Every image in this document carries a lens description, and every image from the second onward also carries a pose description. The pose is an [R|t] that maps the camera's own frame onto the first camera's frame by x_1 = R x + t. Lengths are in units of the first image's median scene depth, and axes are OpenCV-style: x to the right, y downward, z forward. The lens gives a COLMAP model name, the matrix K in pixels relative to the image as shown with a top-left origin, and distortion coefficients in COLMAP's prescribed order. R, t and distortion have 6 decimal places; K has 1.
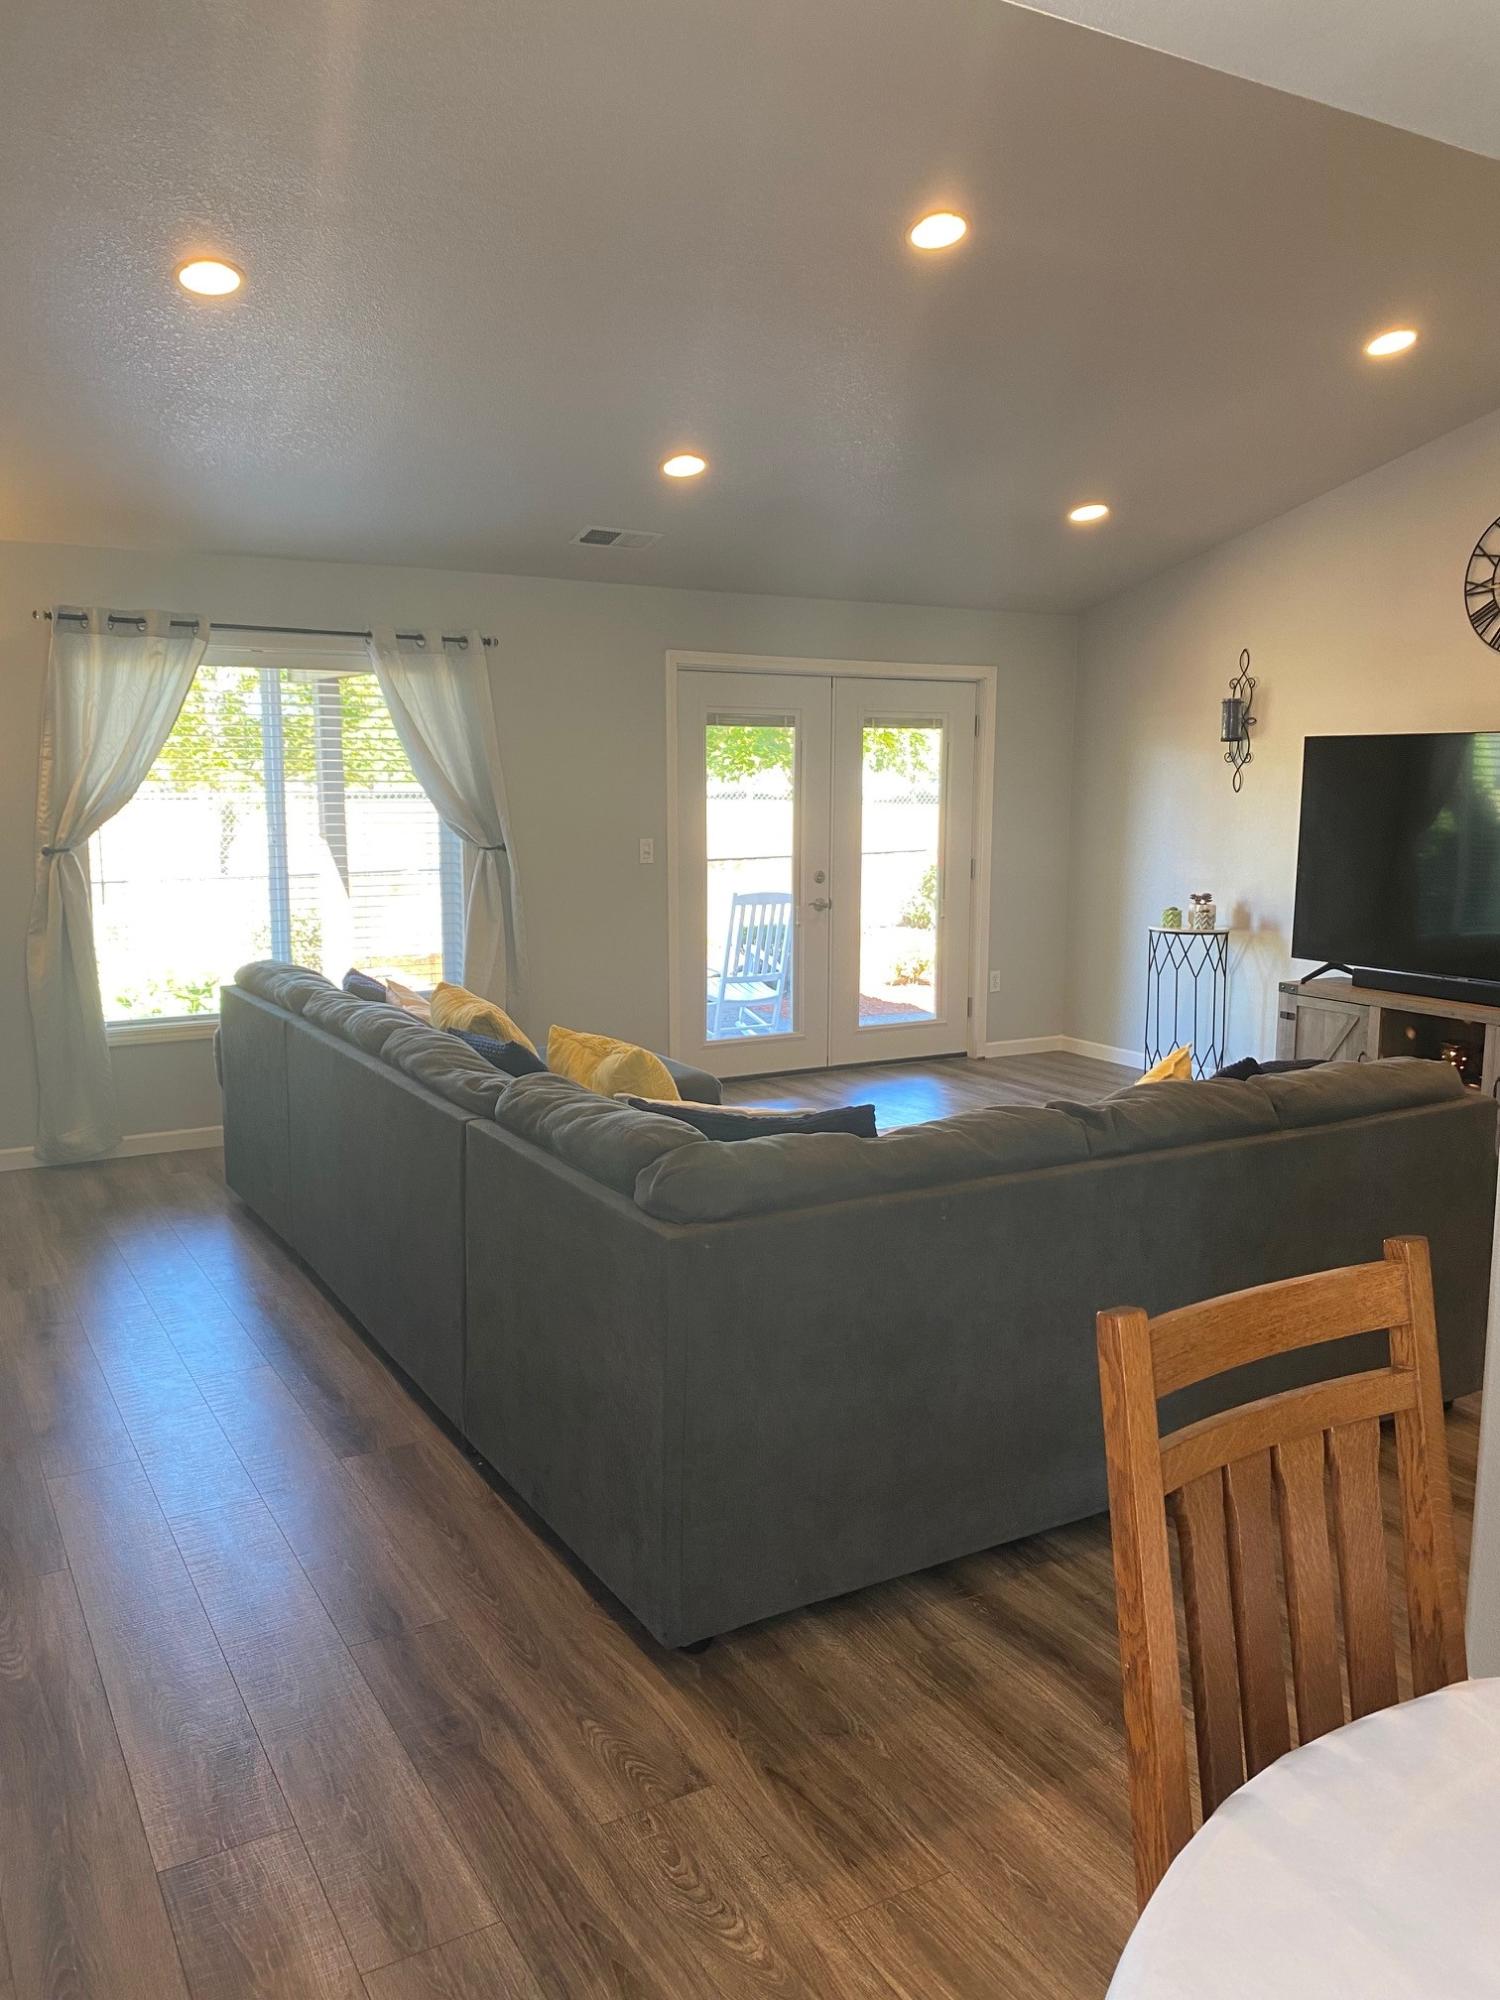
lens RADIAL K [[1537.3, 0, 756.5], [0, 1537.3, 1001.2], [0, 0, 1]] dist [0.000389, -0.004243]
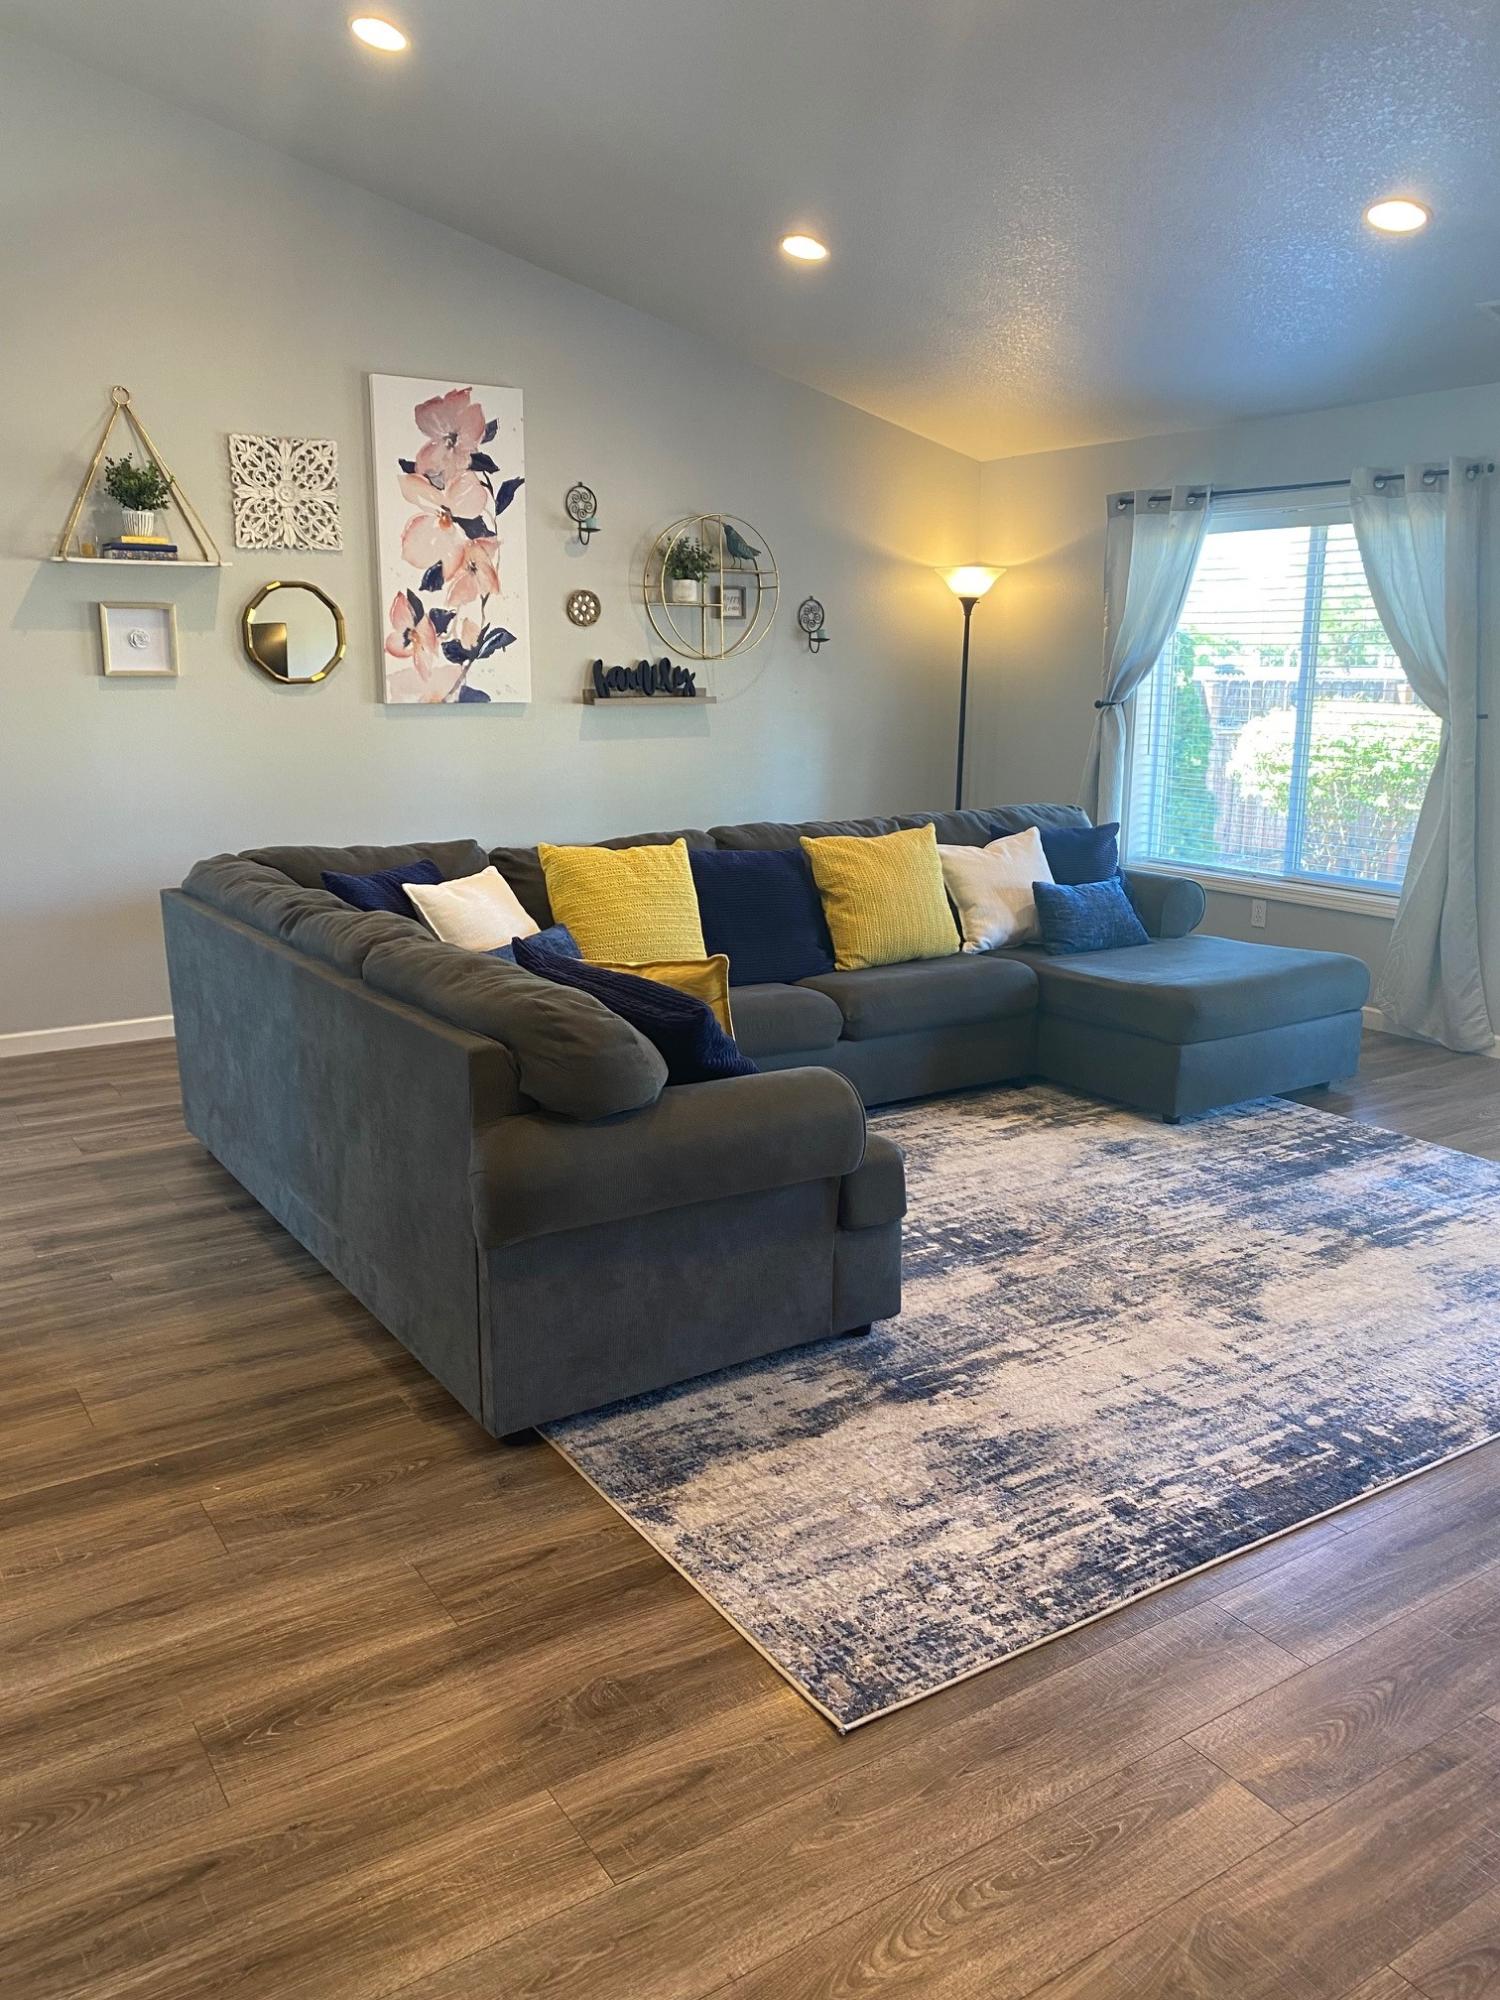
lens RADIAL K [[1537.3, 0, 753.9], [0, 1537.3, 997.5], [0, 0, 1]] dist [0.000389, -0.004243]
pose [[0.048876, 0.220333, -0.974199, 1.635976], [-0.147918, 0.966207, 0.211105, -0.192973], [0.987791, 0.133784, 0.079815, 1.453217]]
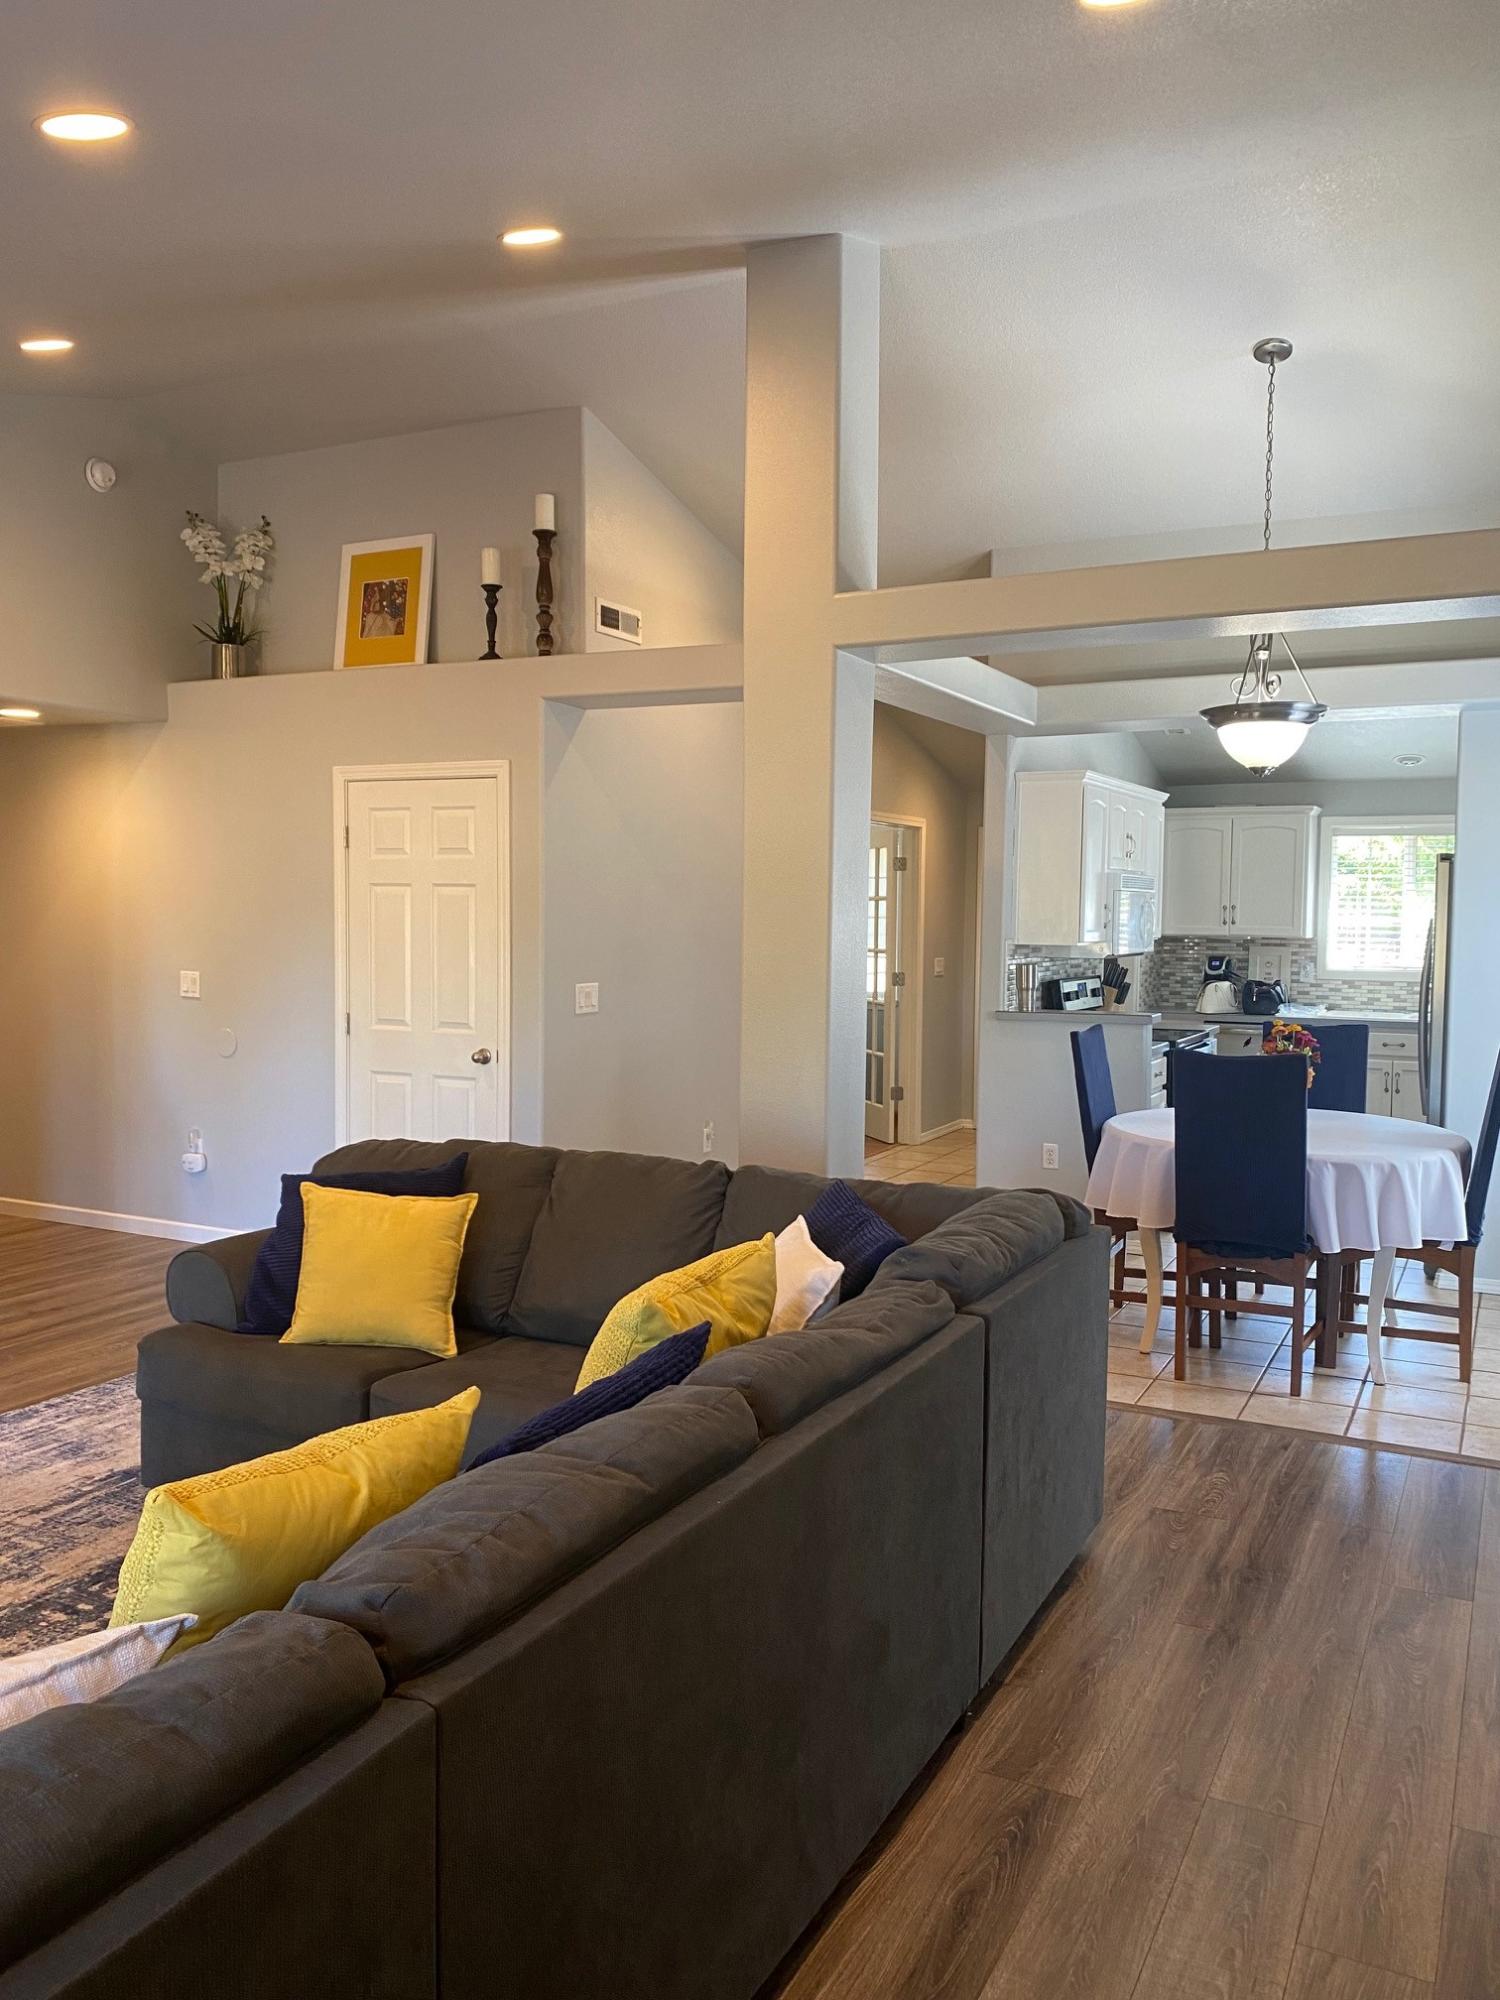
lens RADIAL K [[1537.3, 0, 753.1], [0, 1537.3, 1004.0], [0, 0, 1]] dist [0.000389, -0.004243]
pose [[-0.538567, -0.060529, 0.840406, -1.049708], [0.111445, 0.983536, 0.142256, -0.295478], [-0.835180, 0.170273, -0.522955, 1.908225]]
